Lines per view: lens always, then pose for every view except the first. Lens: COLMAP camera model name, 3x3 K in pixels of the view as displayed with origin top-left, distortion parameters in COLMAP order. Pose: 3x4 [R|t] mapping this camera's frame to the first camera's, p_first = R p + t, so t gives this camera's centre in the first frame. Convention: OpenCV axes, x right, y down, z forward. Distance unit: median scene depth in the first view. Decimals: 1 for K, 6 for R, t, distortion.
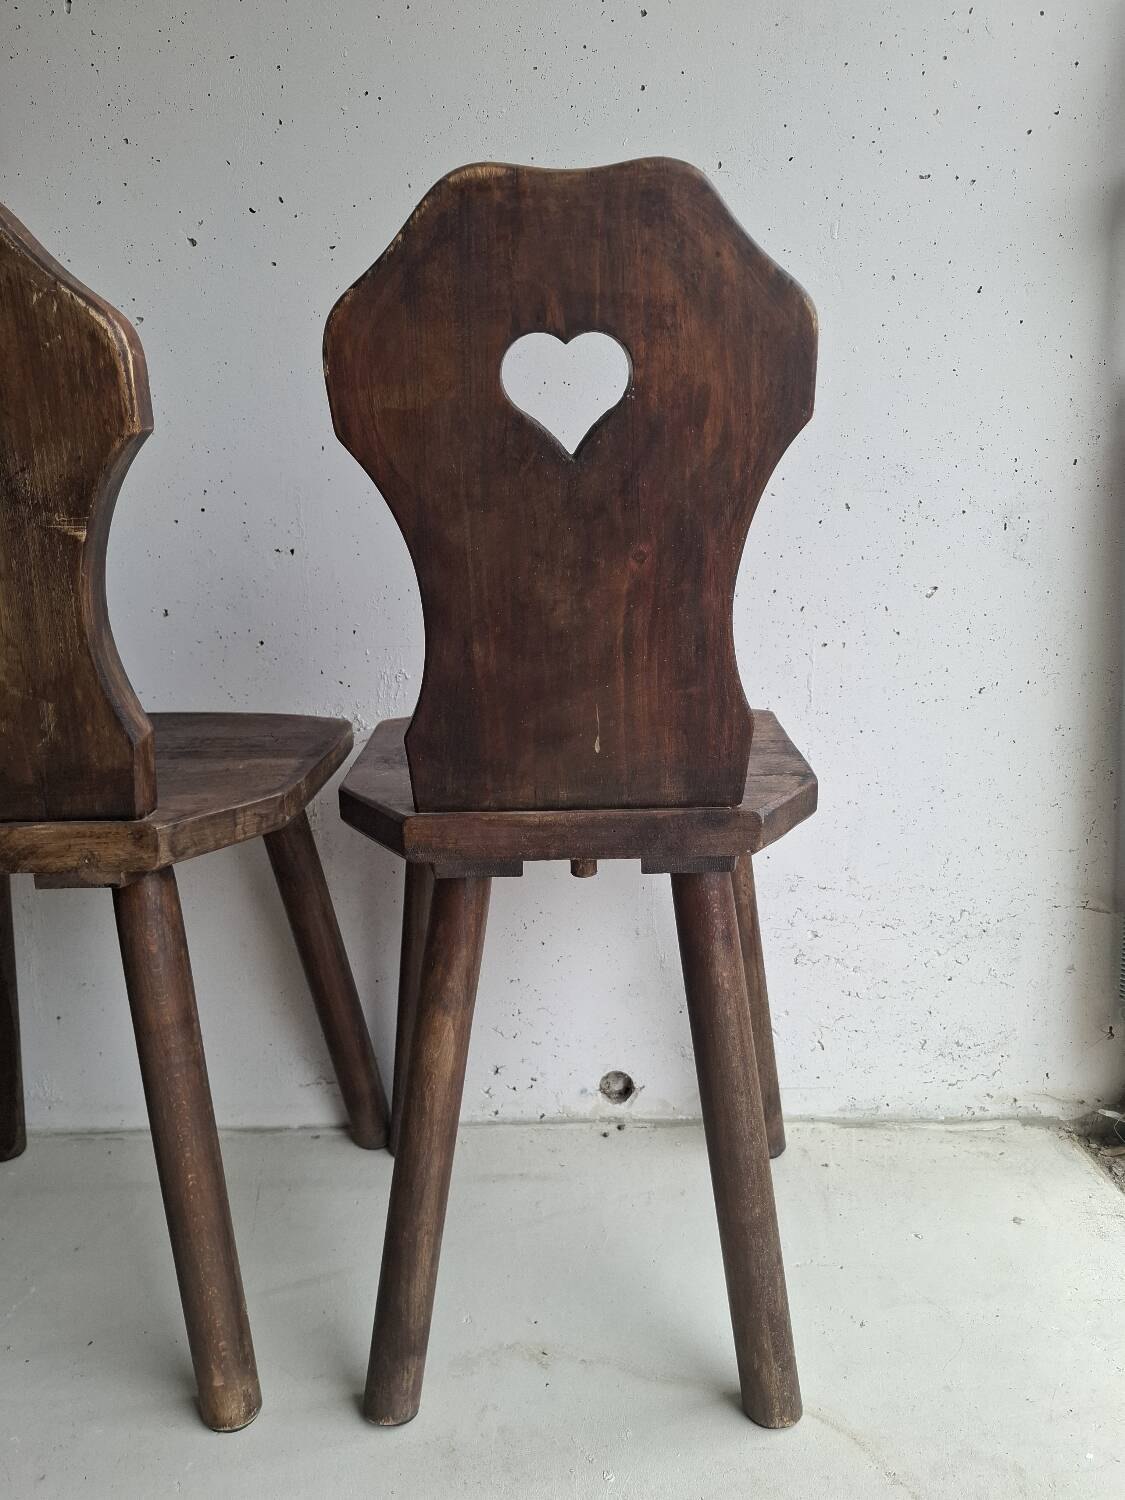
lens RADIAL K [[1064.4, 0, 562.7], [0, 1064.4, 743.5], [0, 0, 1]] dist [0.082161, -0.080190]
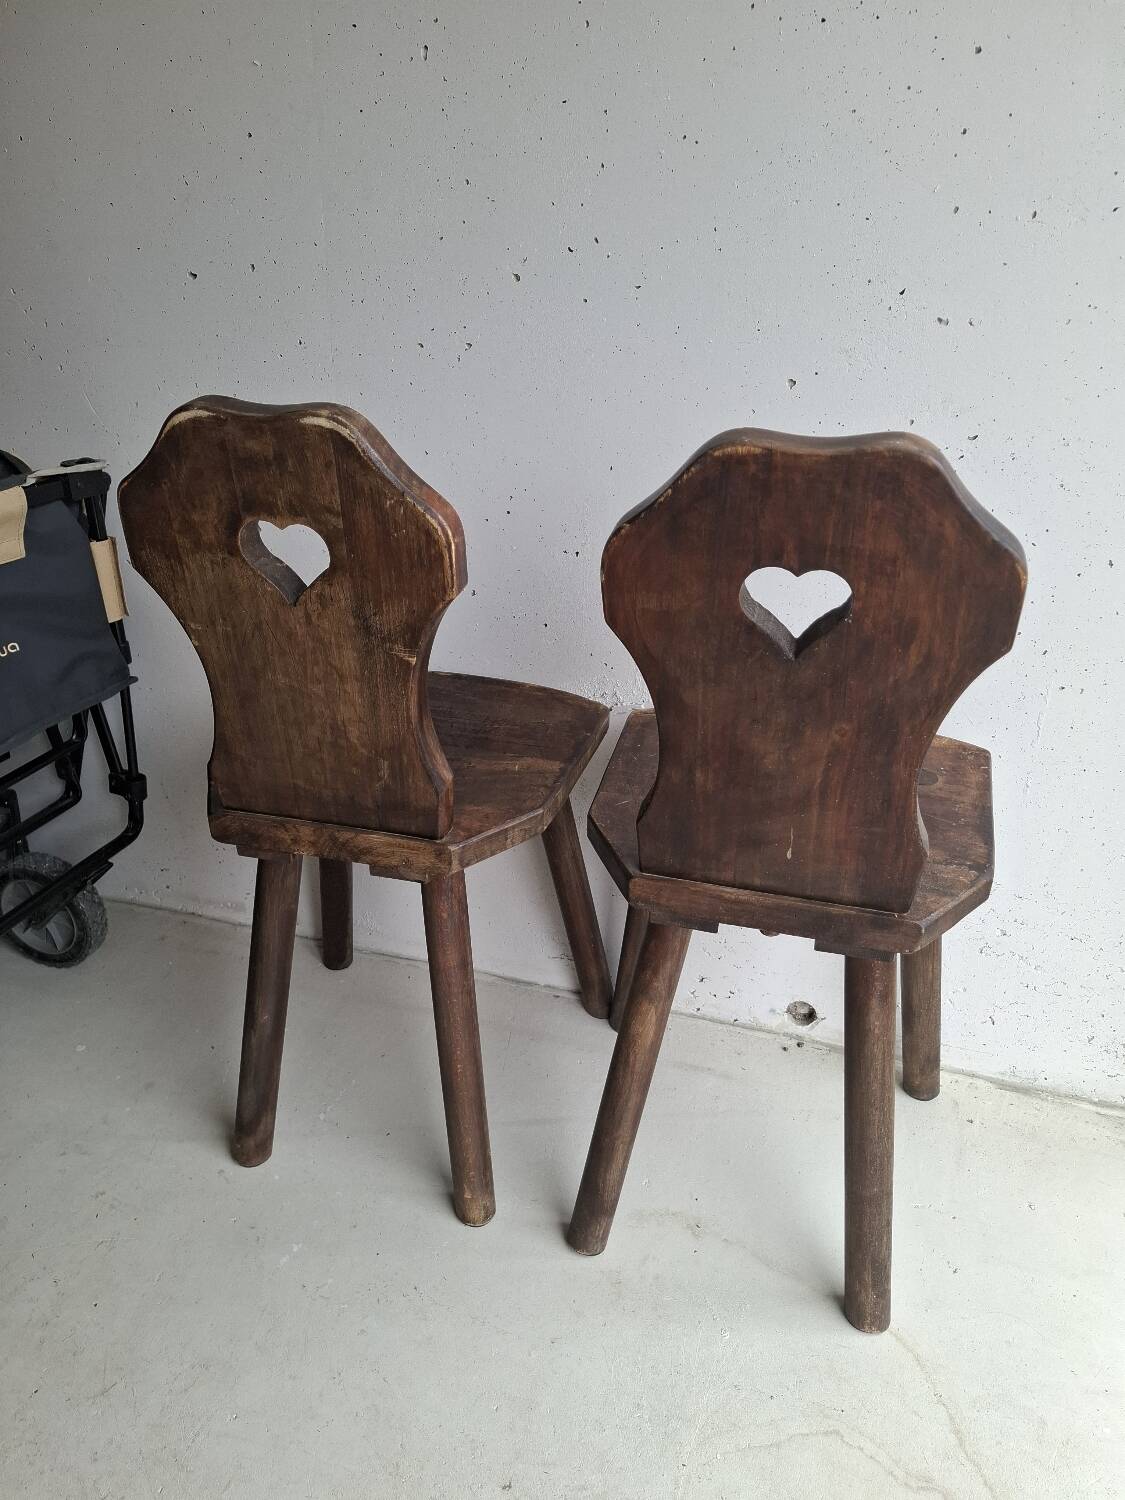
lens RADIAL K [[1064.4, 0, 549.8], [0, 1064.4, 743.9], [0, 0, 1]] dist [0.082161, -0.080190]
pose [[0.957858, 0.148334, -0.245980, 0.048471], [-0.083379, 0.963055, 0.256071, -0.377662], [0.274876, -0.224770, 0.934838, -0.182623]]
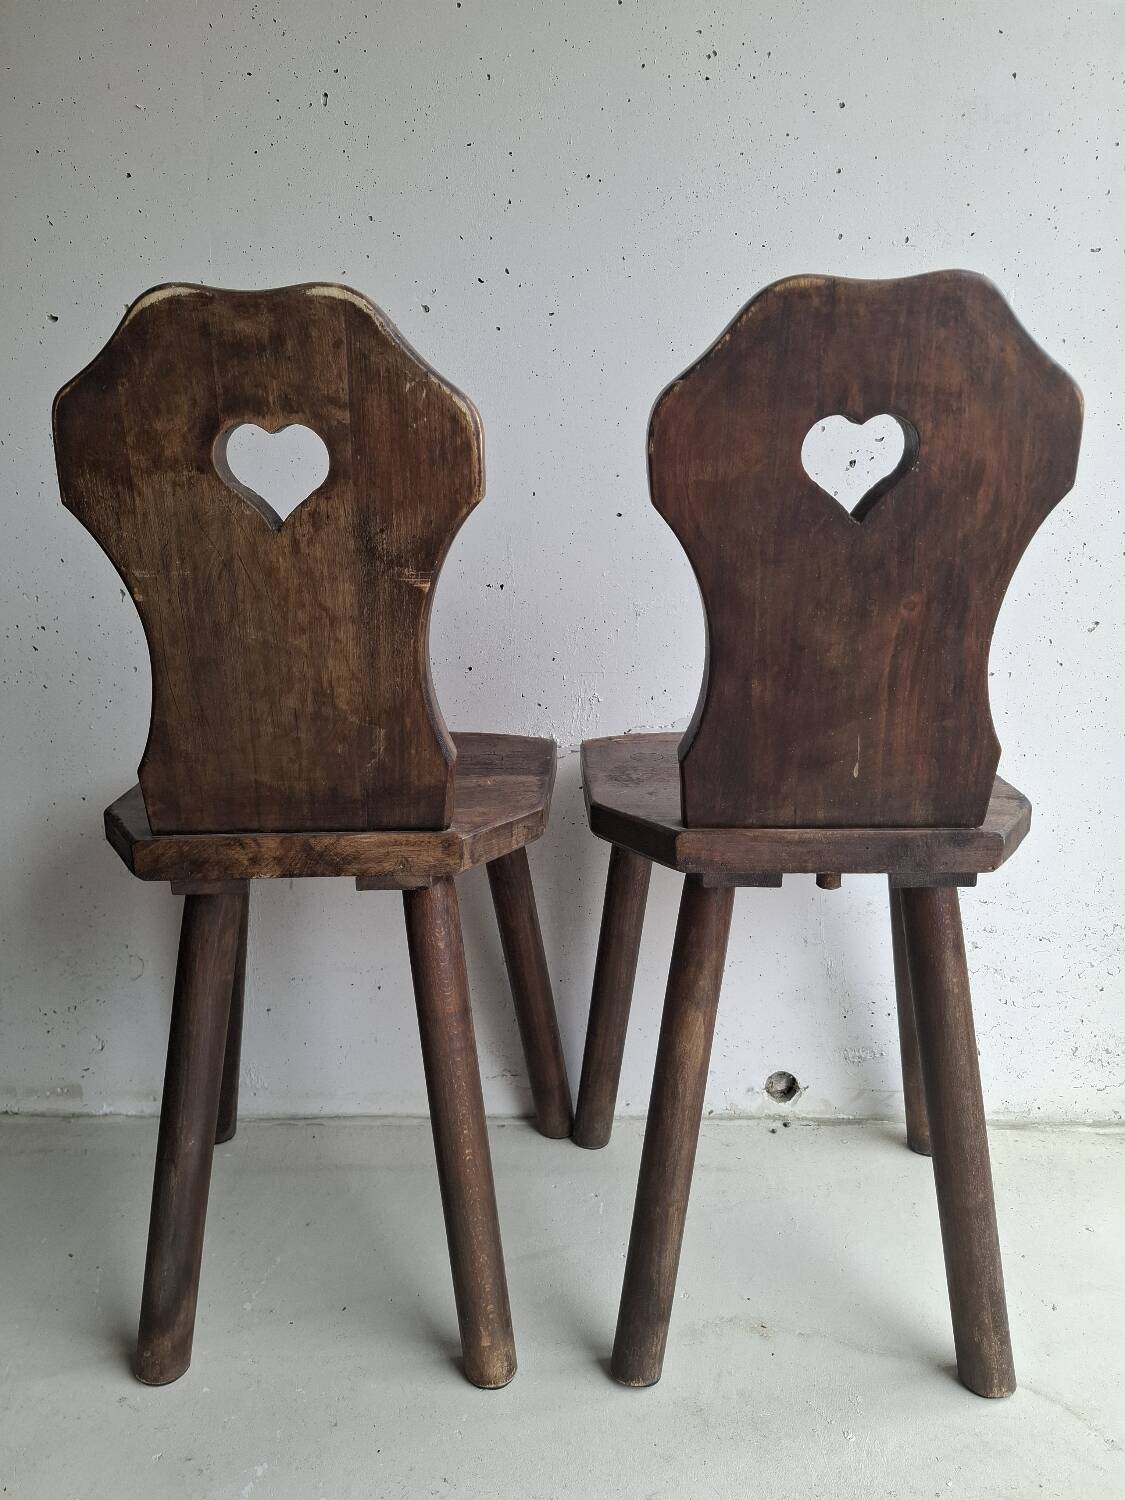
lens RADIAL K [[1064.4, 0, 563.9], [0, 1064.4, 725.8], [0, 0, 1]] dist [0.082161, -0.080190]
pose [[0.999837, 0.012122, -0.013402, -0.238054], [-0.012434, 0.999647, -0.023491, -0.014302], [0.013113, 0.023653, 0.999634, -0.120273]]
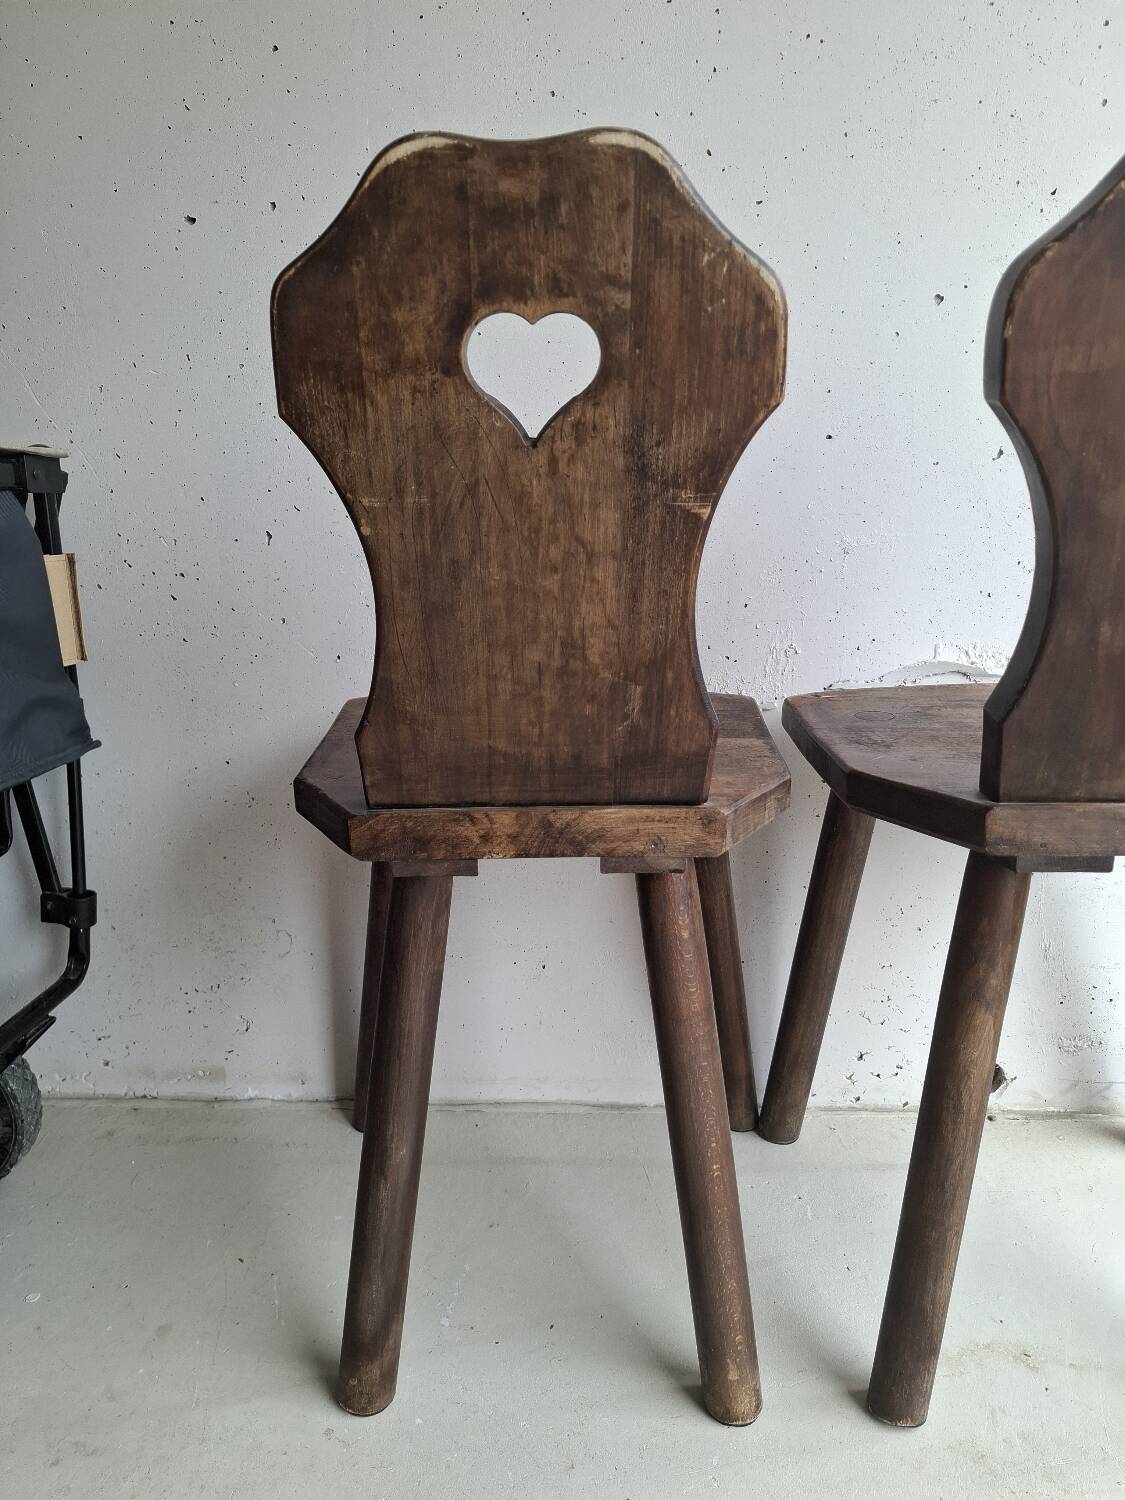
lens RADIAL K [[1064.4, 0, 556.8], [0, 1064.4, 736.5], [0, 0, 1]] dist [0.082161, -0.080190]
pose [[0.999092, 0.010839, -0.041212, -0.455754], [-0.009635, 0.999524, 0.029299, -0.016509], [0.041510, -0.028875, 0.998721, 0.032621]]
